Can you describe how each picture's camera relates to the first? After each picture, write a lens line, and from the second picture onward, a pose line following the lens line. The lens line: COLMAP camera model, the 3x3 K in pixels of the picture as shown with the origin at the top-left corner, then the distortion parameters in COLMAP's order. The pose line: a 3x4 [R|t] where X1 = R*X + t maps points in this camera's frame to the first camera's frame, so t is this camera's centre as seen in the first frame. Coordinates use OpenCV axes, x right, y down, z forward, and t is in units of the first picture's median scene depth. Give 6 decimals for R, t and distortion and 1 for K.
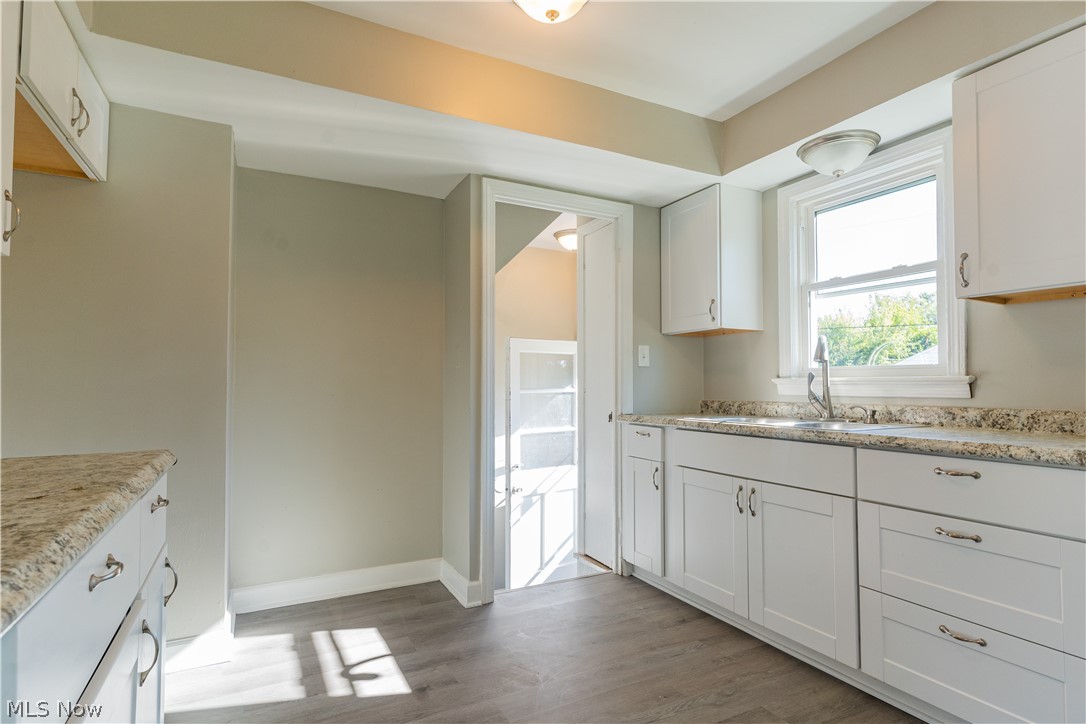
lens RADIAL K [[543.5, 0, 547.7], [0, 543.5, 367.8], [0, 0, 1]] dist [0.000567, 0.000240]
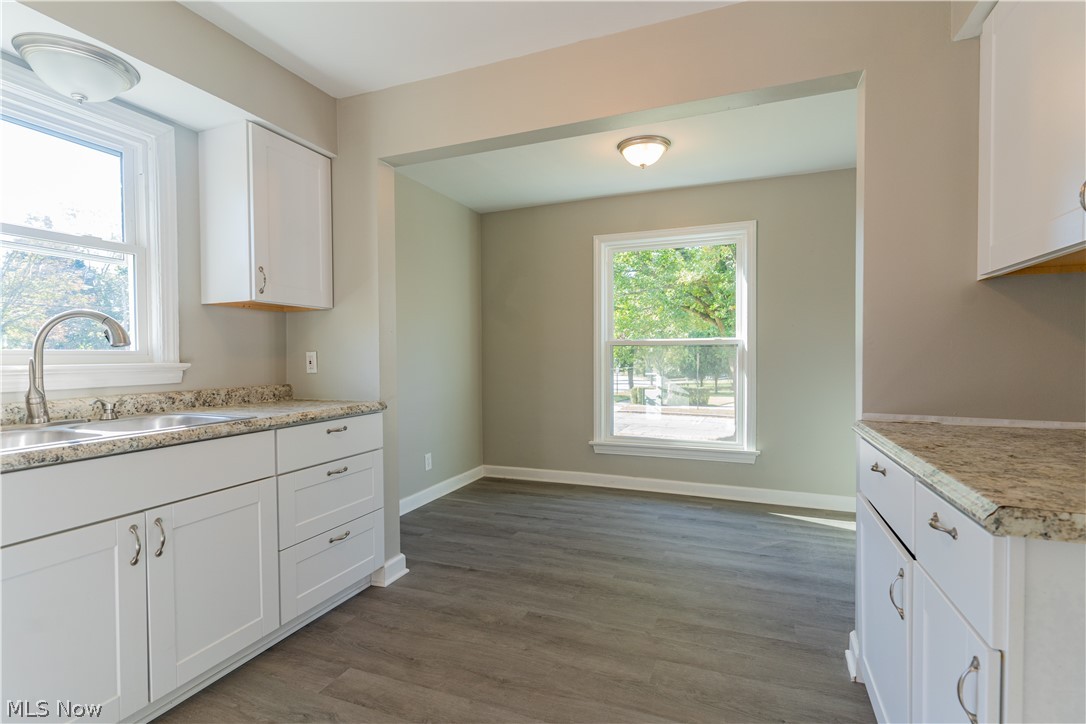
lens RADIAL K [[520.3, 0, 543.0], [0, 520.3, 362.0], [0, 0, 1]] dist [0.002201, 0.000222]
pose [[-0.643697, -0.005636, 0.765260, -0.452164], [-0.017654, 0.999816, -0.007486, 0.007027], [-0.765077, -0.018329, -0.643678, 0.975859]]
